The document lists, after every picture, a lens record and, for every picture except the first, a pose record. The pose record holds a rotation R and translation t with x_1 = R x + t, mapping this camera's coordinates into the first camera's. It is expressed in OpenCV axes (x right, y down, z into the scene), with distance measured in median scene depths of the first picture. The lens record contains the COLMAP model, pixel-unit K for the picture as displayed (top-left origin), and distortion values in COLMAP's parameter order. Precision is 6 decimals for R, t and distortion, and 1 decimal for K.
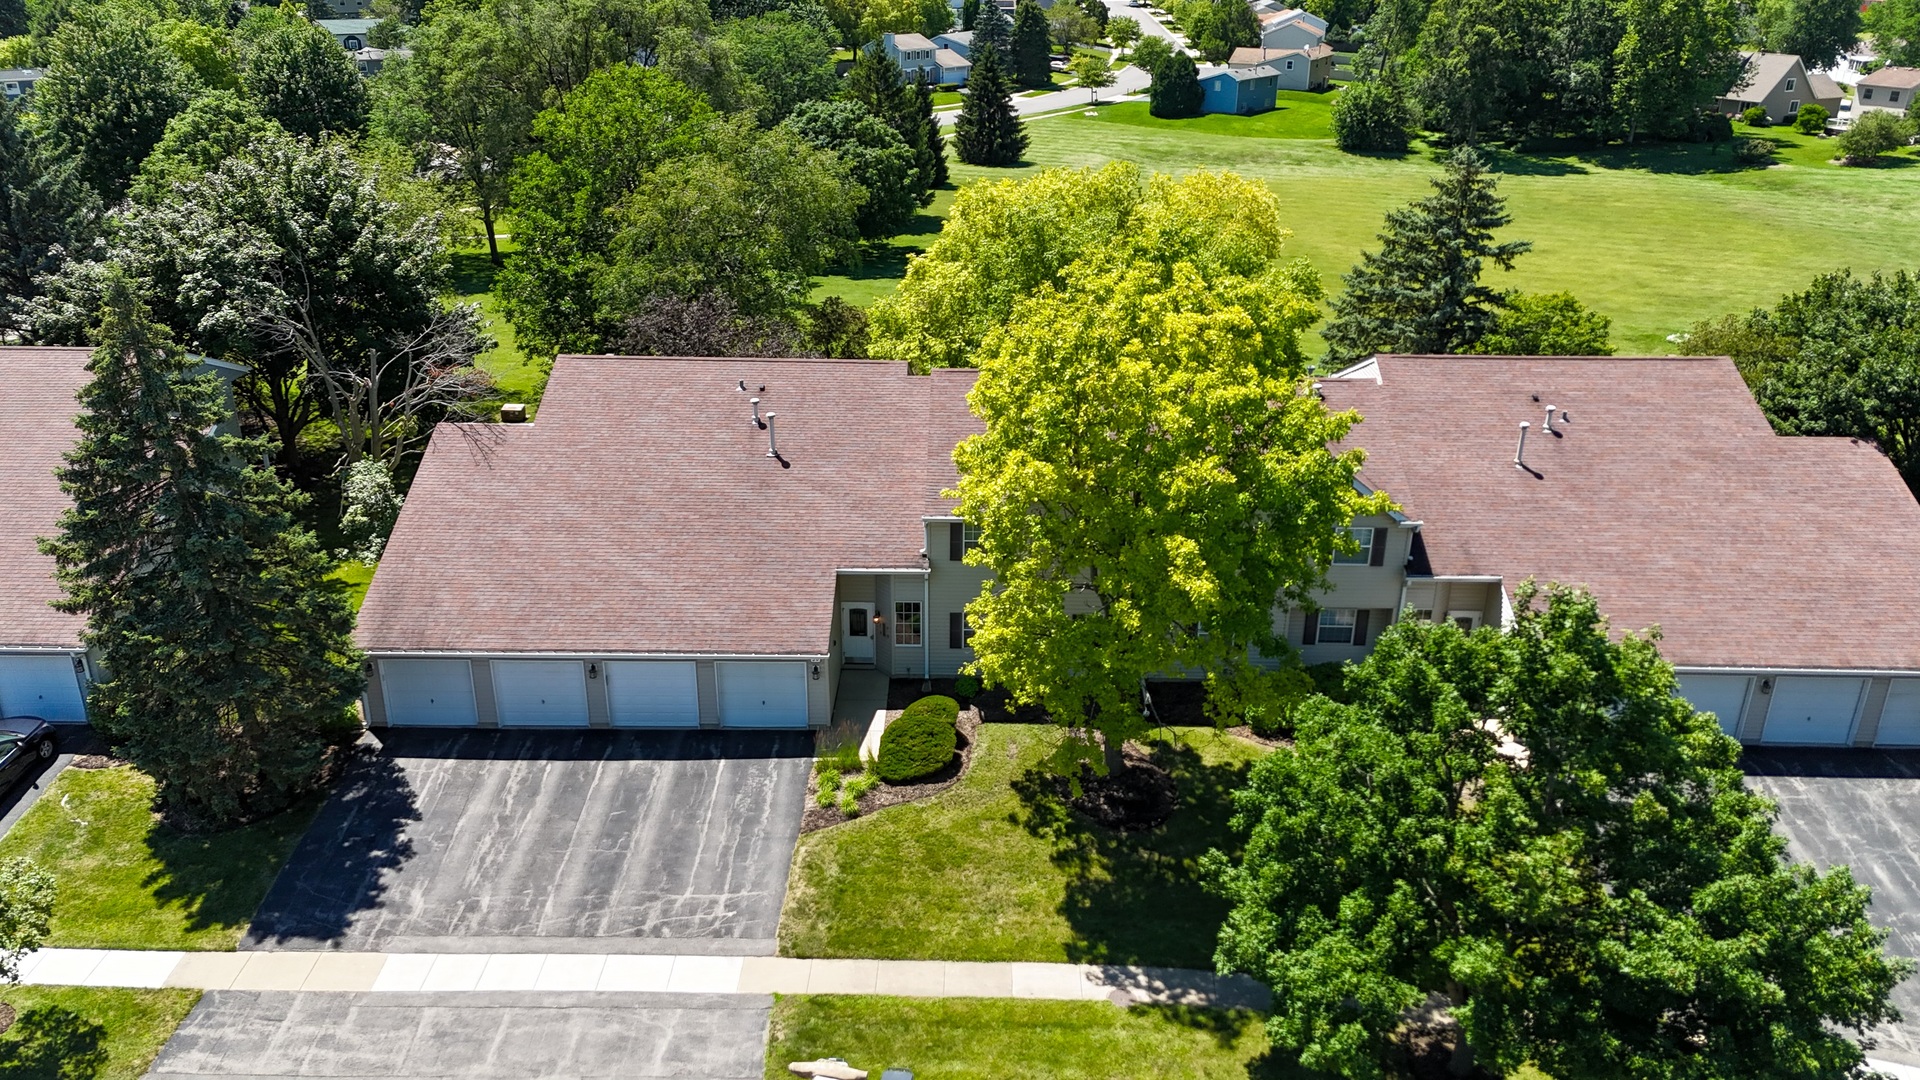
lens RADIAL K [[1361.4, 0, 960.0], [0, 1361.4, 540.0], [0, 0, 1]] dist [0.002910, 0.002666]
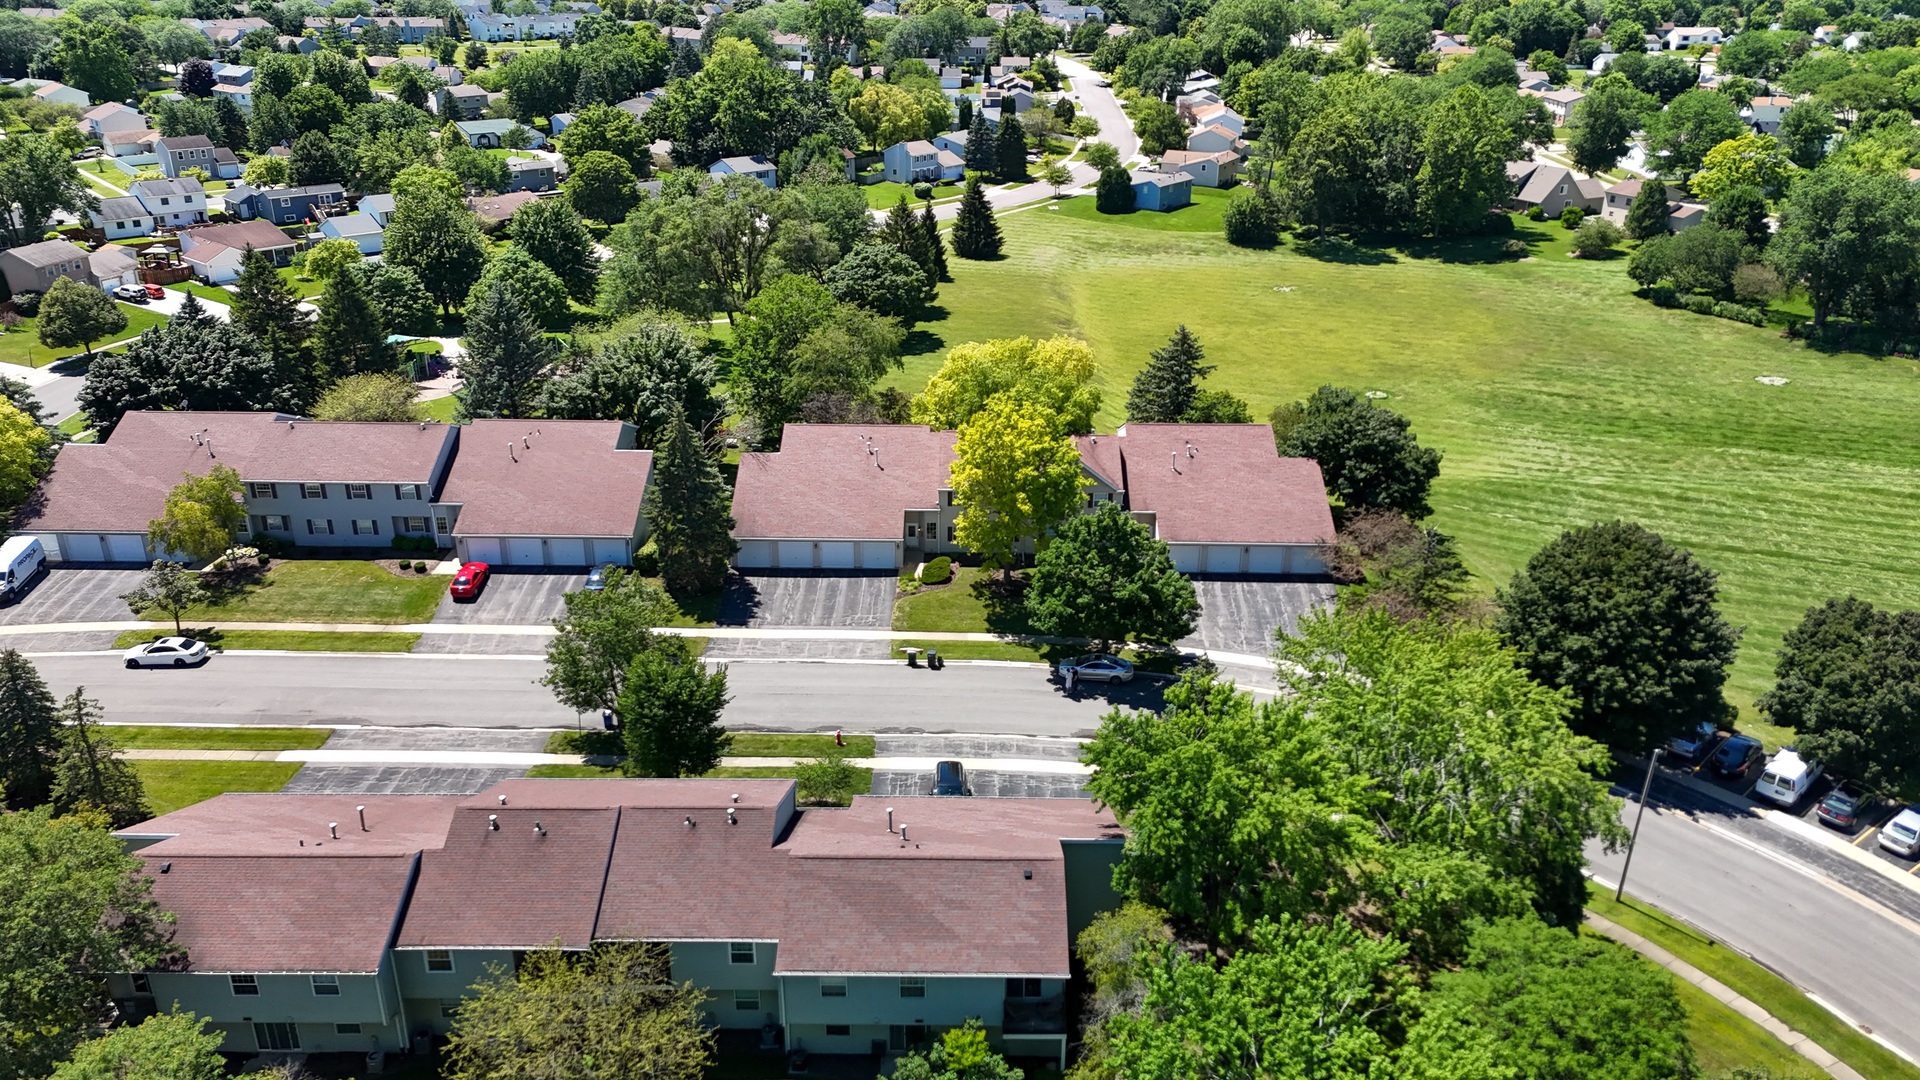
lens RADIAL K [[1361.4, 0, 960.0], [0, 1361.4, 540.0], [0, 0, 1]] dist [0.002910, 0.002666]
pose [[0.999999, -0.001572, -0.000519, 0.013982], [0.001571, 0.999997, -0.001625, 0.067621], [0.000521, 0.001624, 0.999999, -1.291466]]
